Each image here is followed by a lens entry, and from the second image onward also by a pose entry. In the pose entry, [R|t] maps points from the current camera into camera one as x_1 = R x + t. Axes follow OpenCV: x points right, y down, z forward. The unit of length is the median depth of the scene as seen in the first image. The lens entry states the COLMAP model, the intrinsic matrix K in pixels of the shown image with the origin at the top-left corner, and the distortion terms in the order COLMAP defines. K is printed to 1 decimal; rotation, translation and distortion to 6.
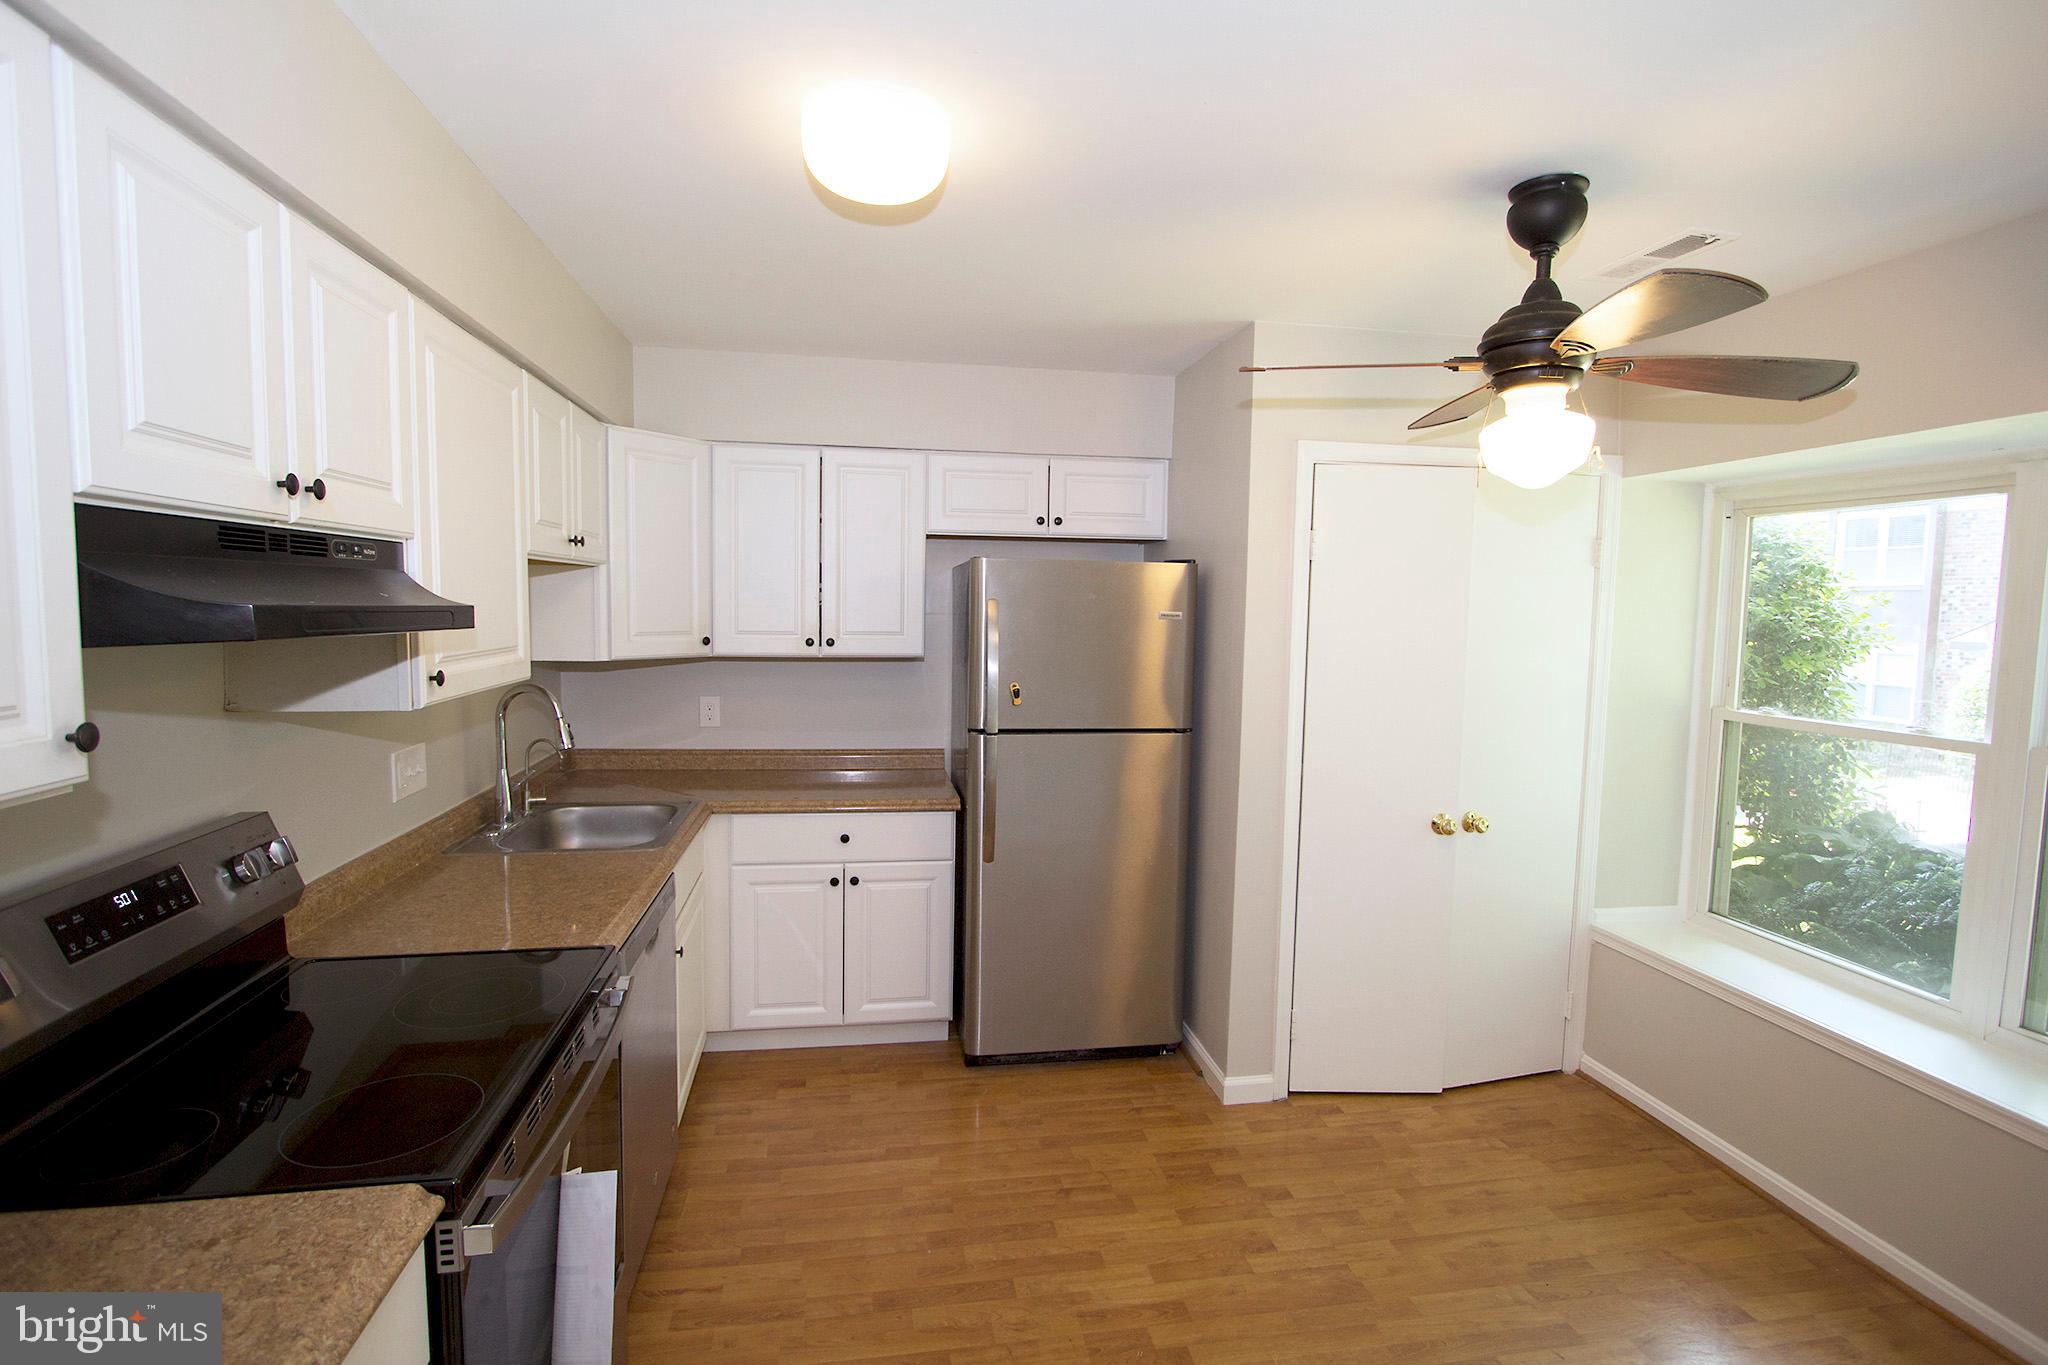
lens RADIAL K [[950.5, 0, 1018.4], [0, 950.5, 678.5], [0, 0, 1]] dist [-0.017060, 0.001054]
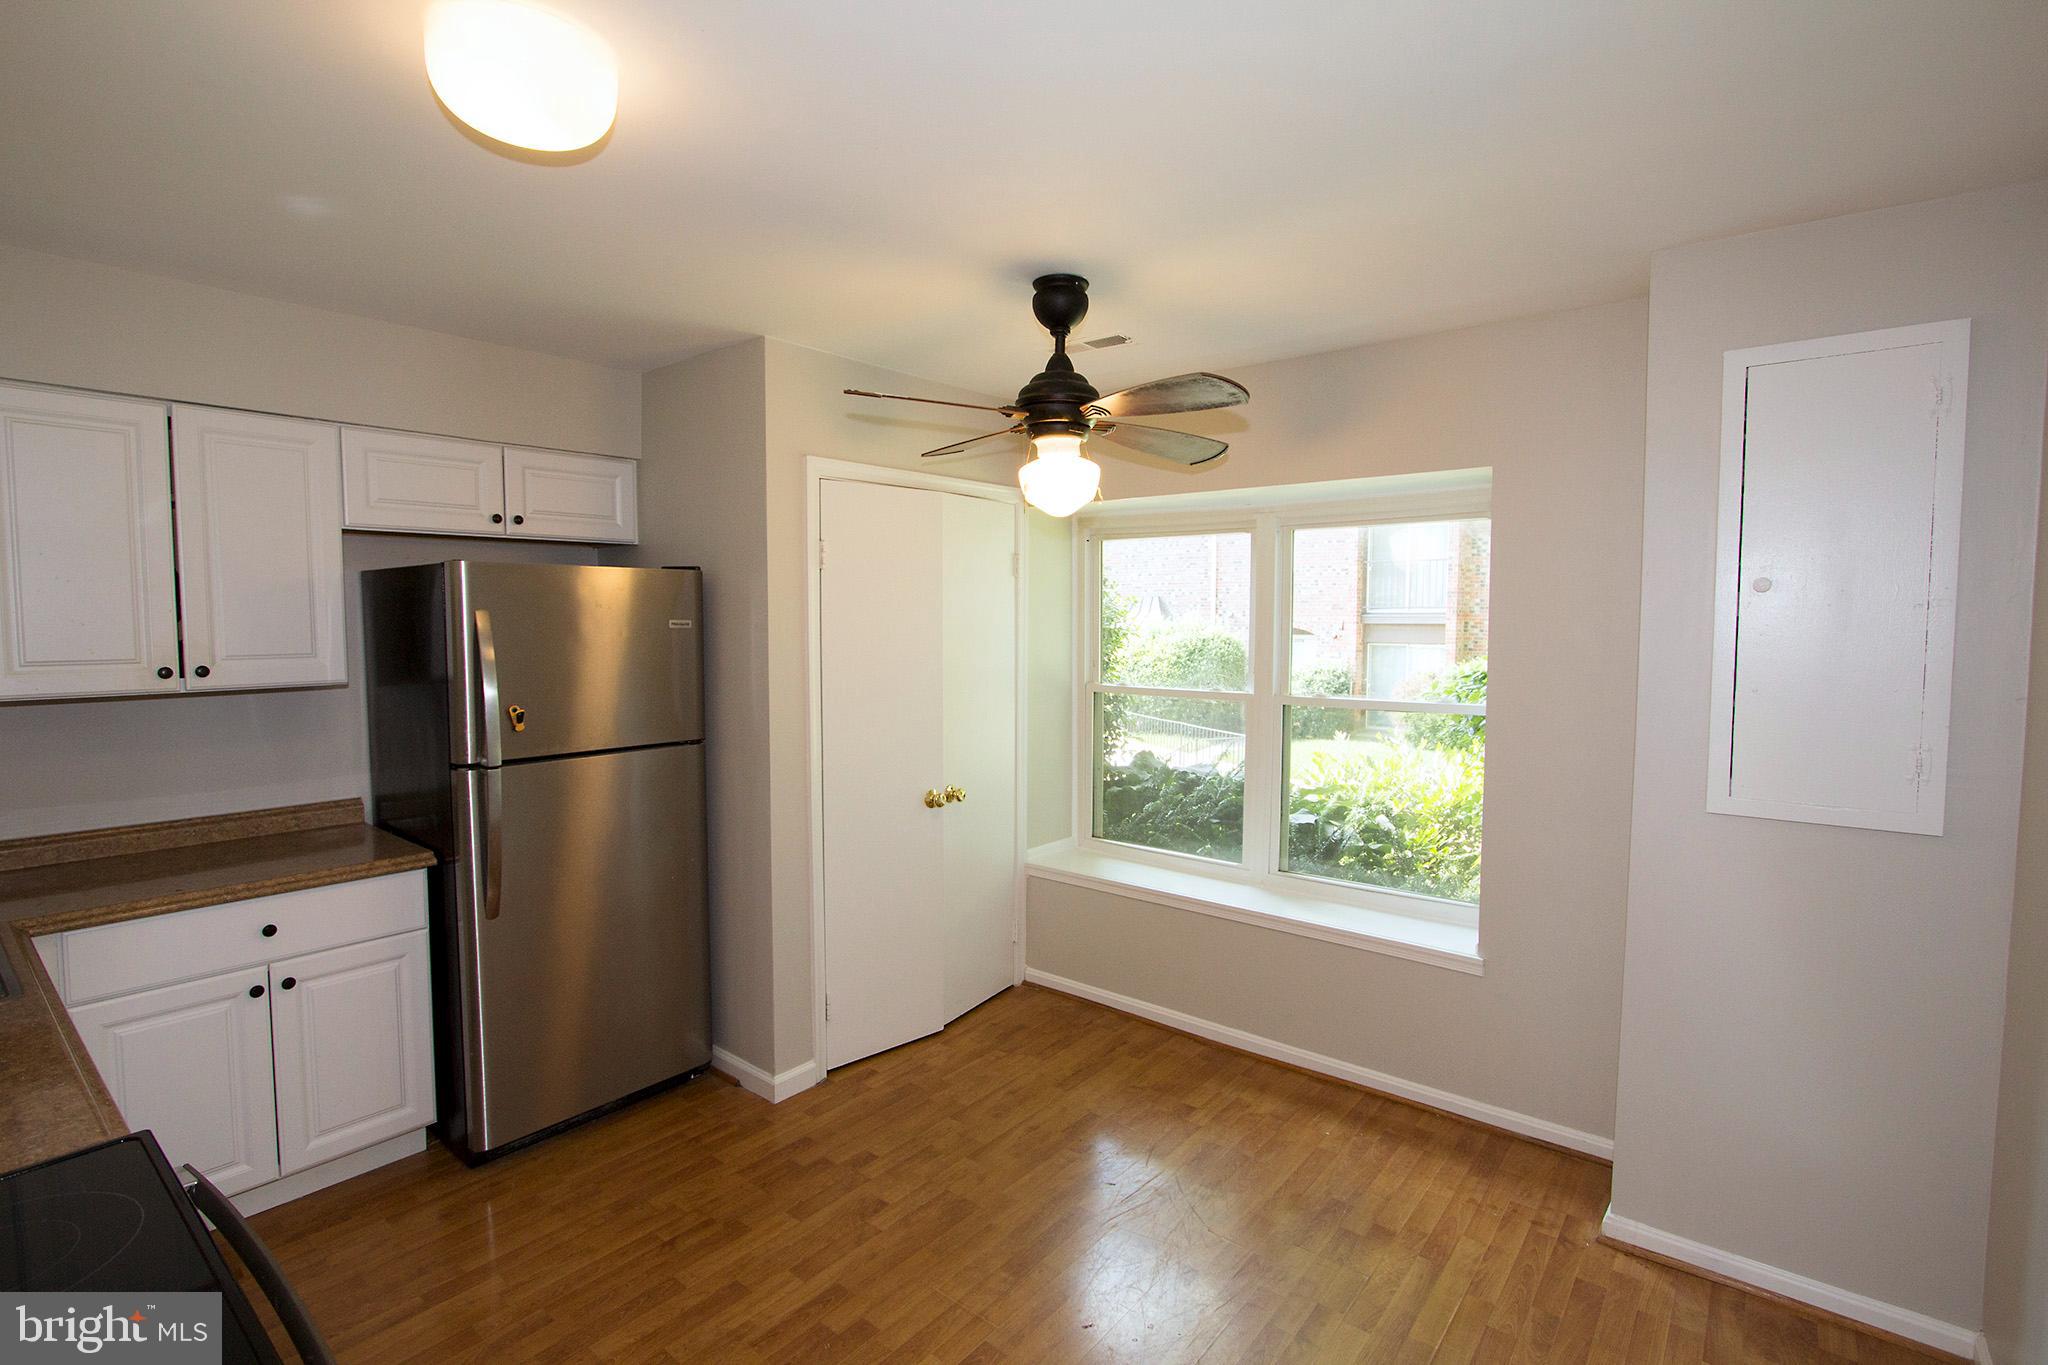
lens RADIAL K [[950.5, 0, 1018.4], [0, 950.5, 678.5], [0, 0, 1]] dist [-0.017060, 0.001054]
pose [[0.753004, -0.058941, 0.655371, -0.231367], [0.063593, 0.997837, 0.016675, -0.005427], [-0.654936, 0.029121, 0.755123, 0.050248]]
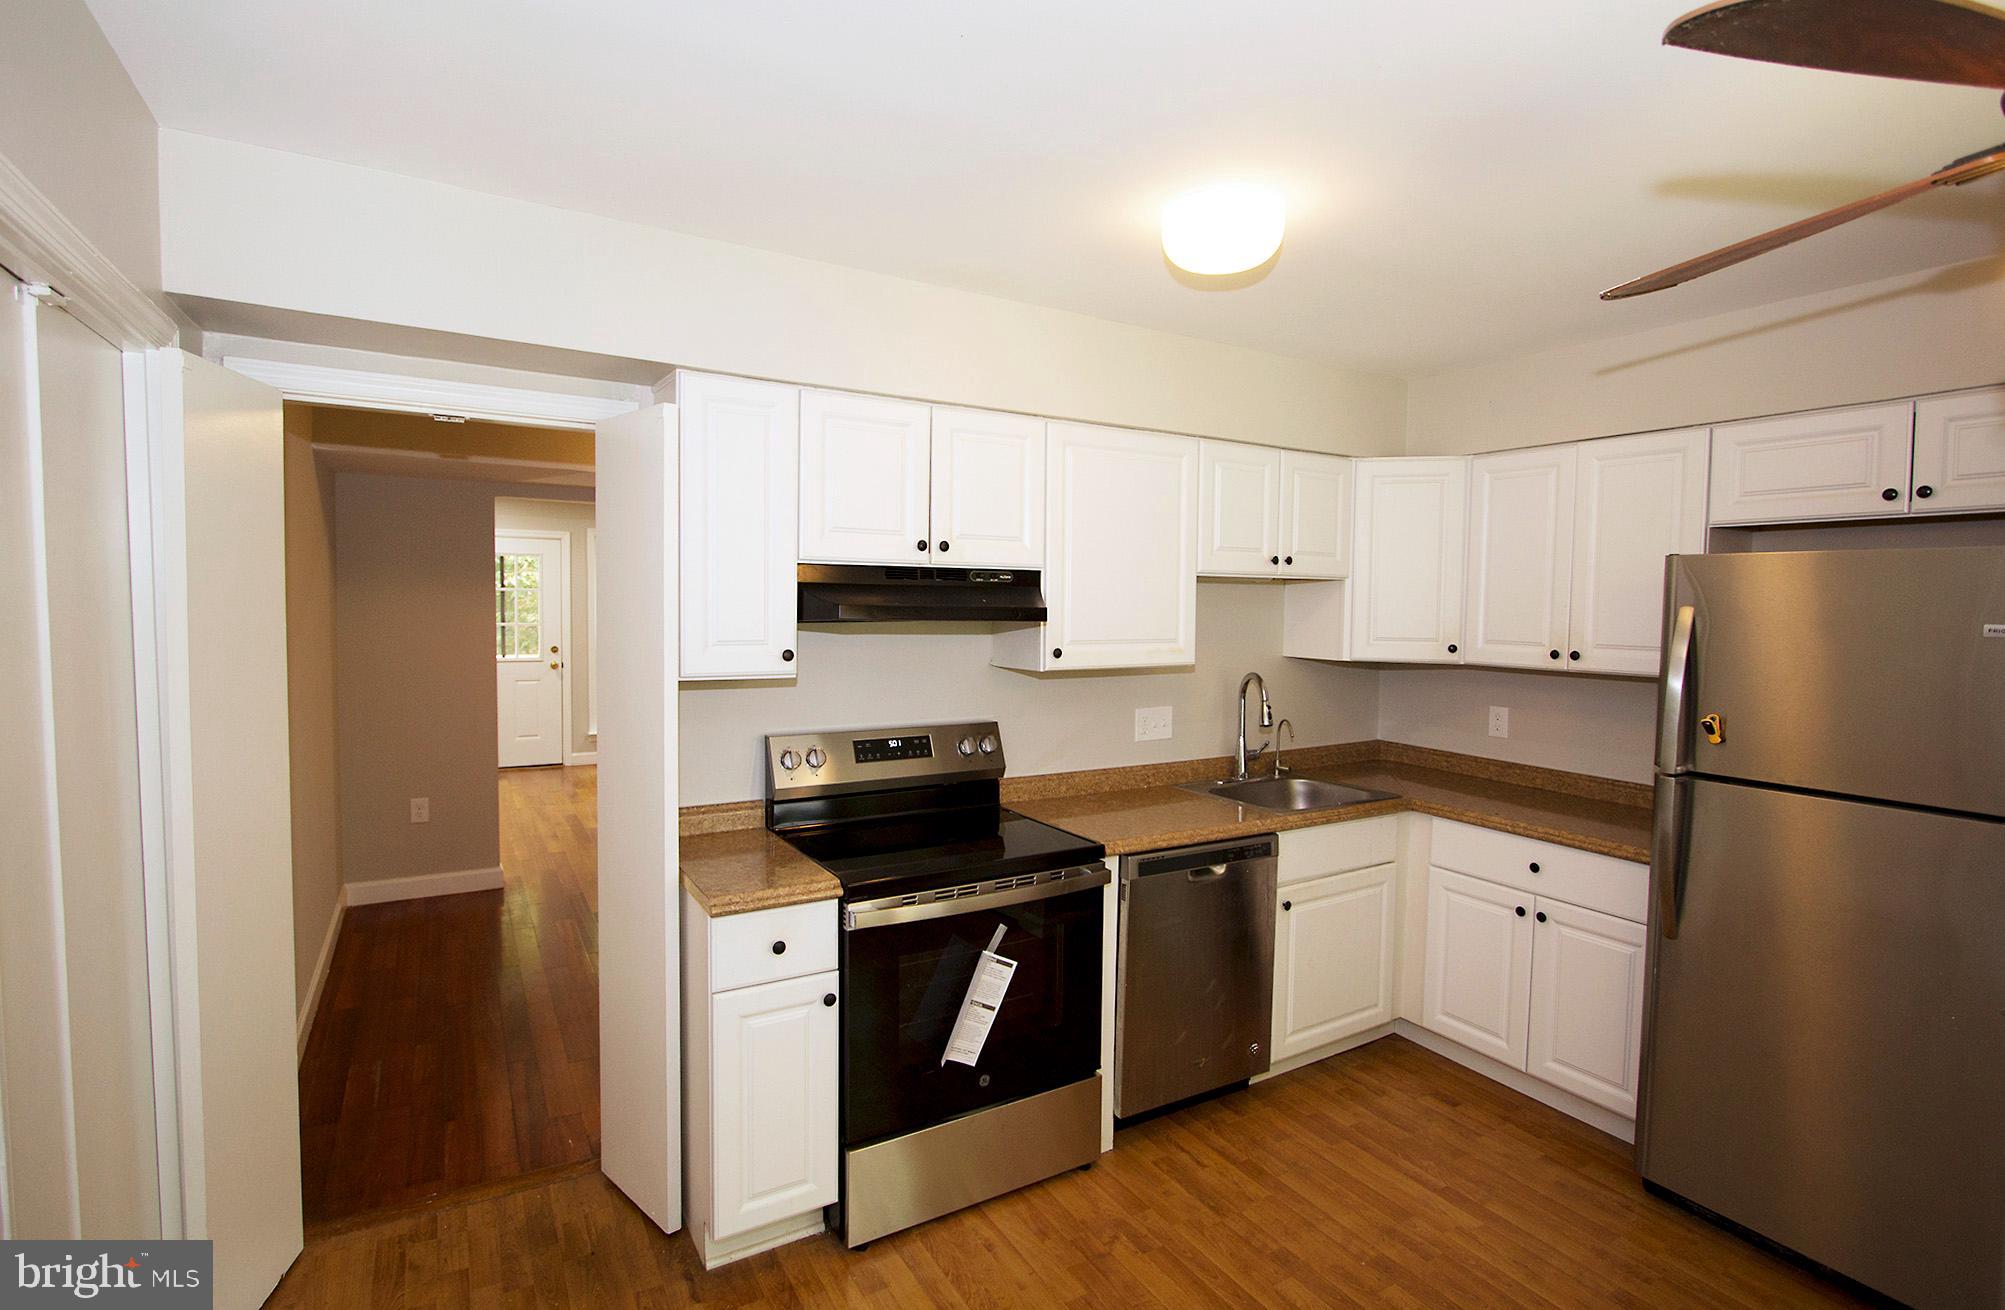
lens RADIAL K [[954.7, 0, 1001.6], [0, 954.7, 643.9], [0, 0, 1]] dist [-0.005031, -0.000559]
pose [[0.356913, 0.030667, -0.933634, 0.531979], [-0.080777, 0.996730, 0.001860, -0.007884], [0.930639, 0.074753, 0.358223, 0.190332]]
